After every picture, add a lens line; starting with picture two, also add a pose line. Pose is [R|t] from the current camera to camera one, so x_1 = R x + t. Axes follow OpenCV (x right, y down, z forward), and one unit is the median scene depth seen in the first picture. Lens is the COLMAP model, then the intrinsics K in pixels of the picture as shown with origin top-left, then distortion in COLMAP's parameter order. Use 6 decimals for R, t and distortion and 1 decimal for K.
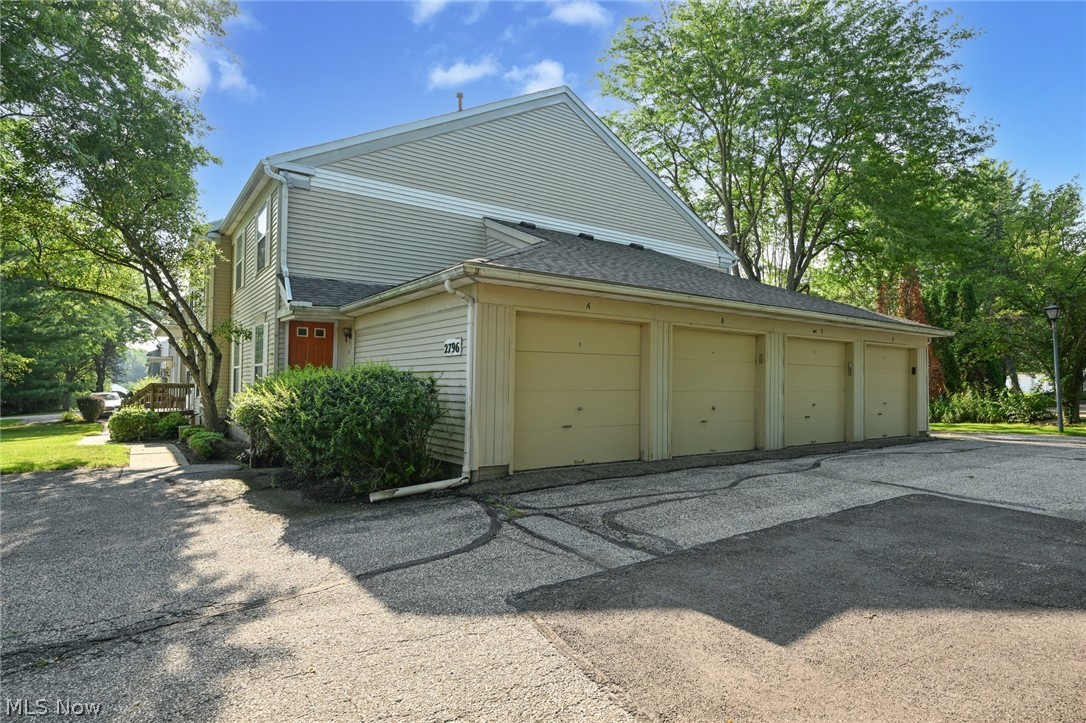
lens RADIAL K [[587.2, 0, 544.9], [0, 587.2, 365.5], [0, 0, 1]] dist [-0.000209, 0.001309]
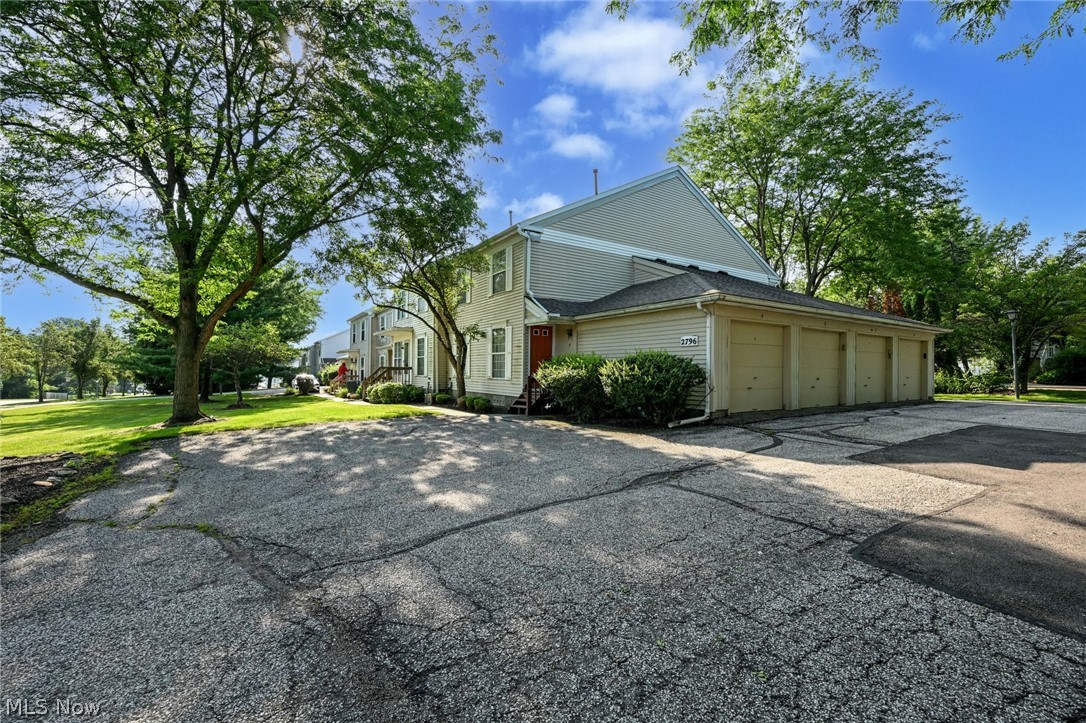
lens RADIAL K [[448.0, 0, 541.7], [0, 448.0, 363.1], [0, 0, 1]] dist [0.000575, -0.000133]
pose [[0.999022, -0.002660, -0.044125, -0.289392], [0.003362, 0.999869, 0.015852, 0.005799], [0.044077, -0.015984, 0.998900, -0.174187]]
